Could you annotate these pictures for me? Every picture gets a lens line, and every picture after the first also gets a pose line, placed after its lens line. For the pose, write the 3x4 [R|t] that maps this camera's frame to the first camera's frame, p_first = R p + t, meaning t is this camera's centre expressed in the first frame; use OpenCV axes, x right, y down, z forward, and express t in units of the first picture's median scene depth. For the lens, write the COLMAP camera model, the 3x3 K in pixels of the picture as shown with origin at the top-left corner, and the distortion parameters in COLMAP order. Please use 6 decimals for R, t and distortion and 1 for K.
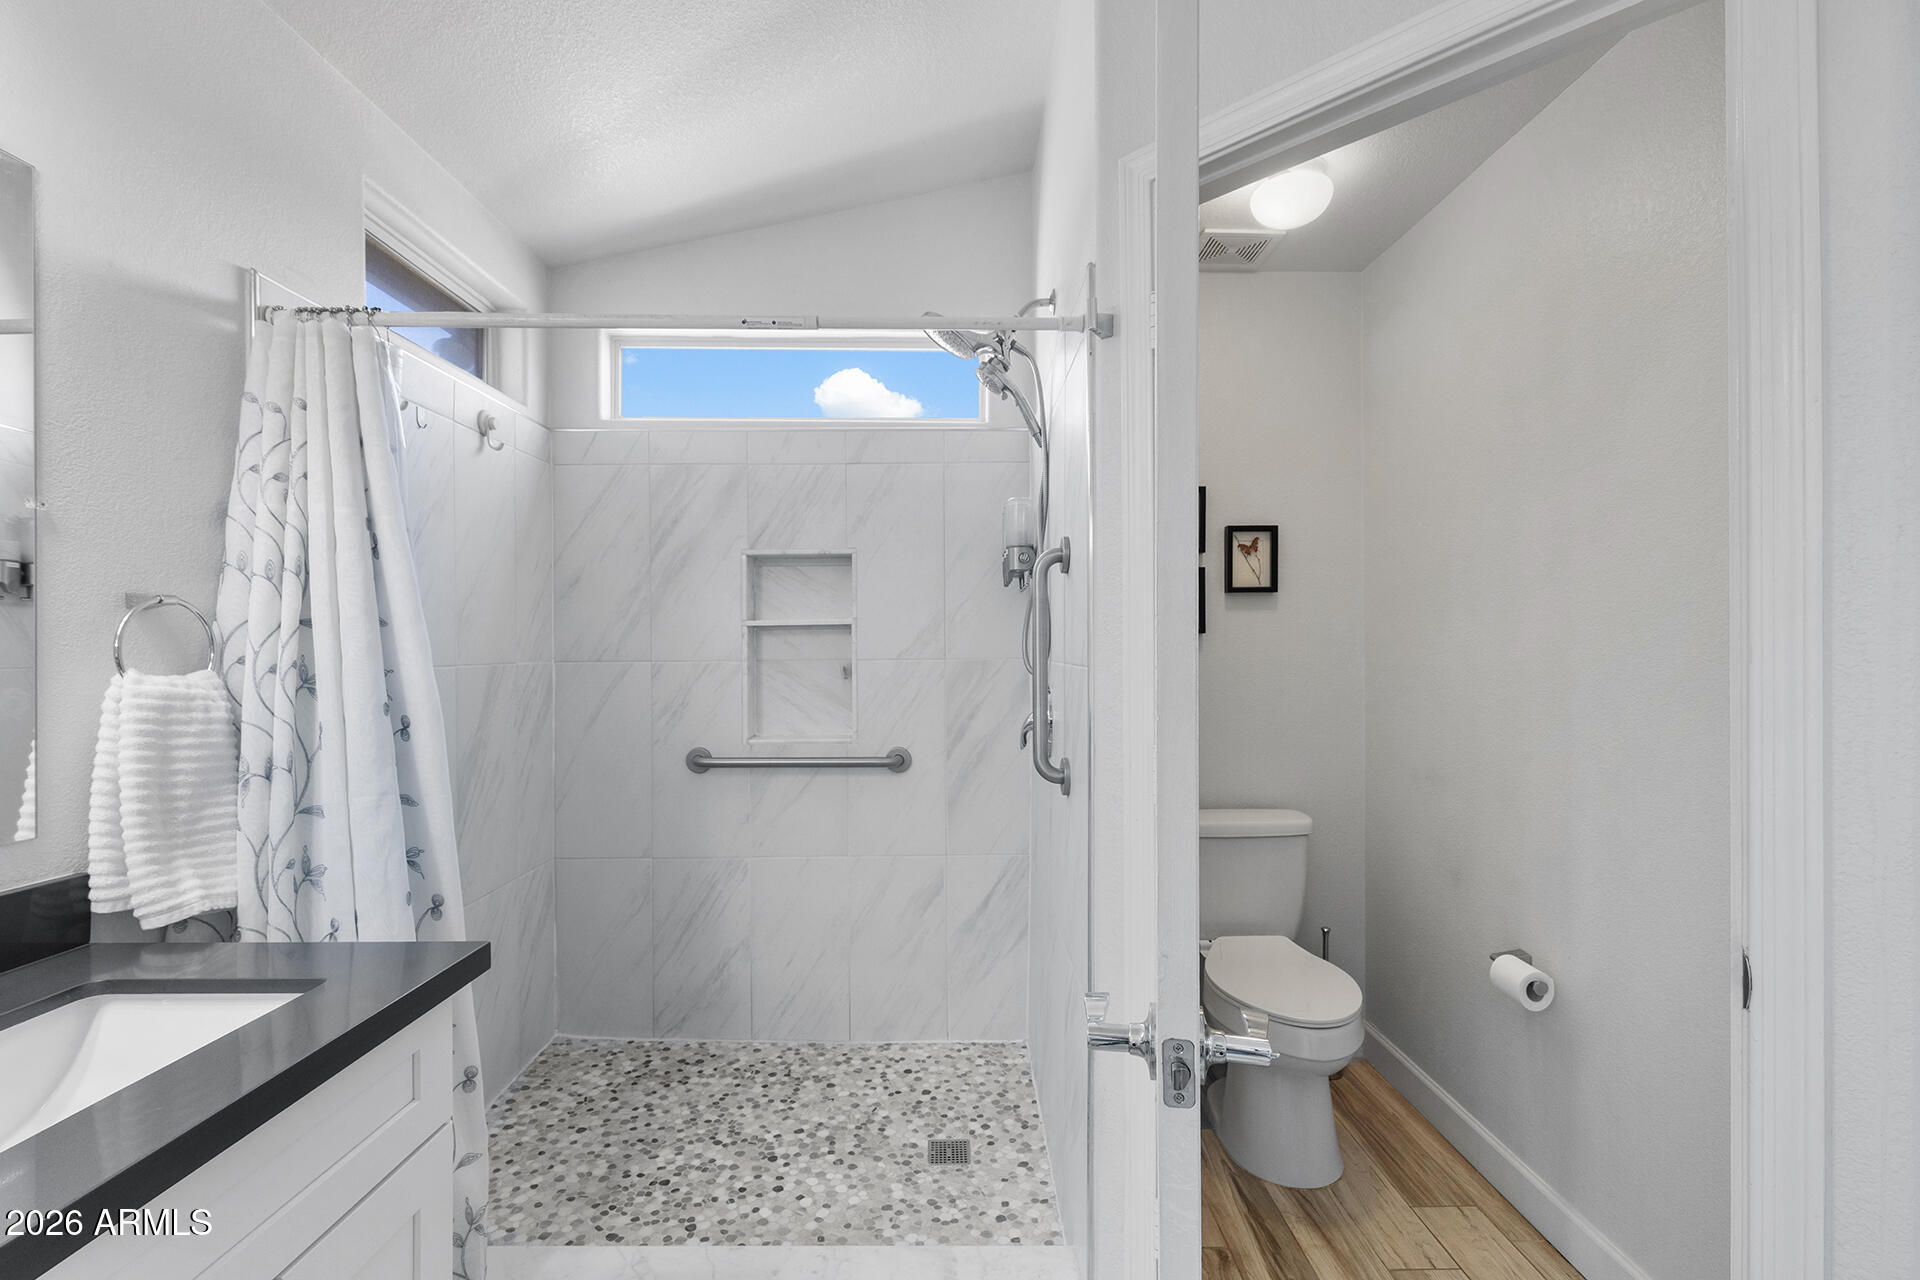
lens RADIAL K [[860.9, 0, 957.3], [0, 860.9, 642.1], [0, 0, 1]] dist [0.004272, 0.000798]
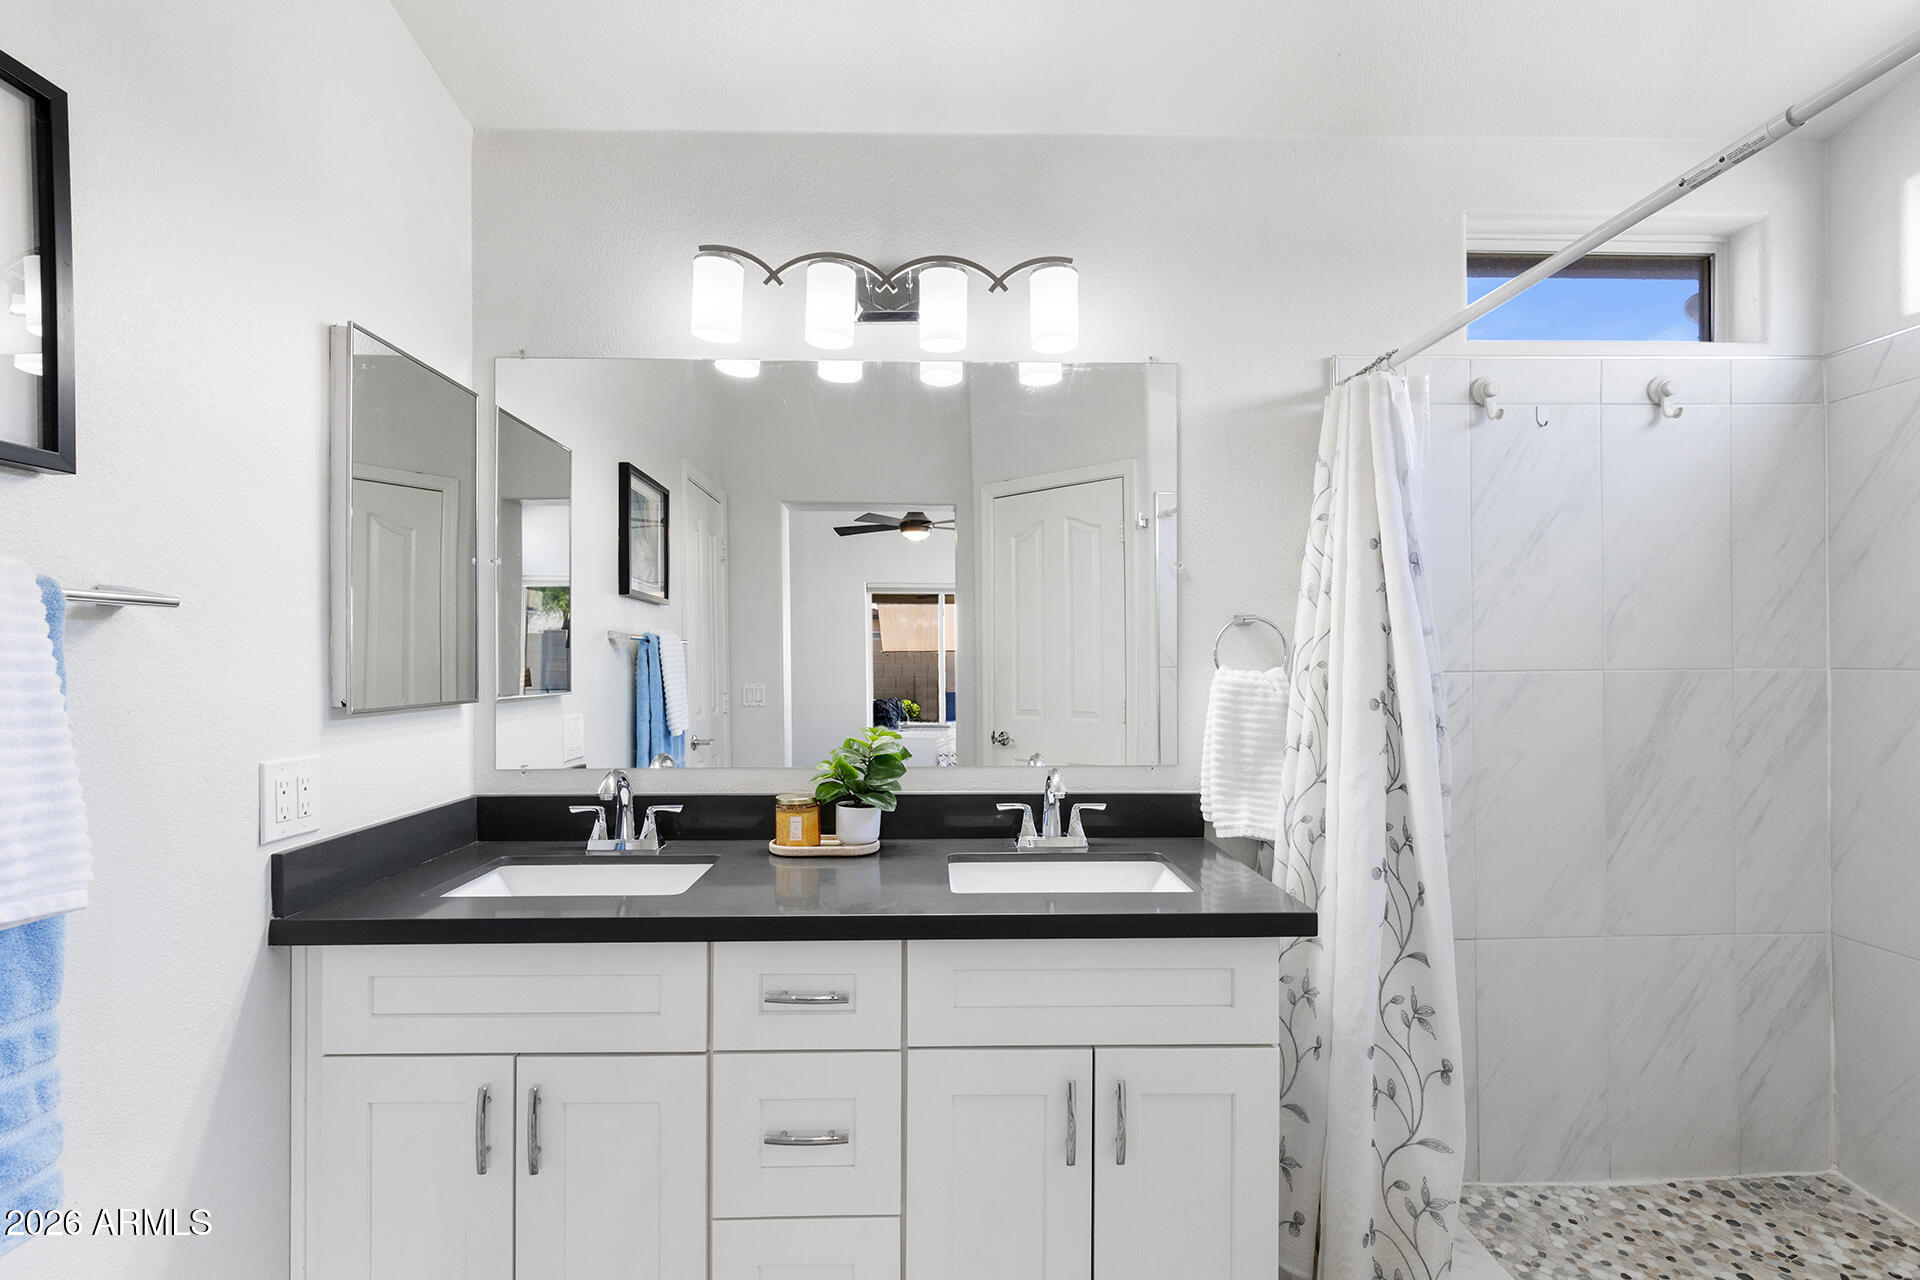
lens RADIAL K [[860.9, 0, 955.0], [0, 860.9, 652.4], [0, 0, 1]] dist [0.004272, 0.000798]
pose [[0.039017, -0.001663, -0.999237, 0.450375], [0.009185, 0.999957, -0.001306, 0.004942], [0.999196, -0.009127, 0.039030, 0.394649]]
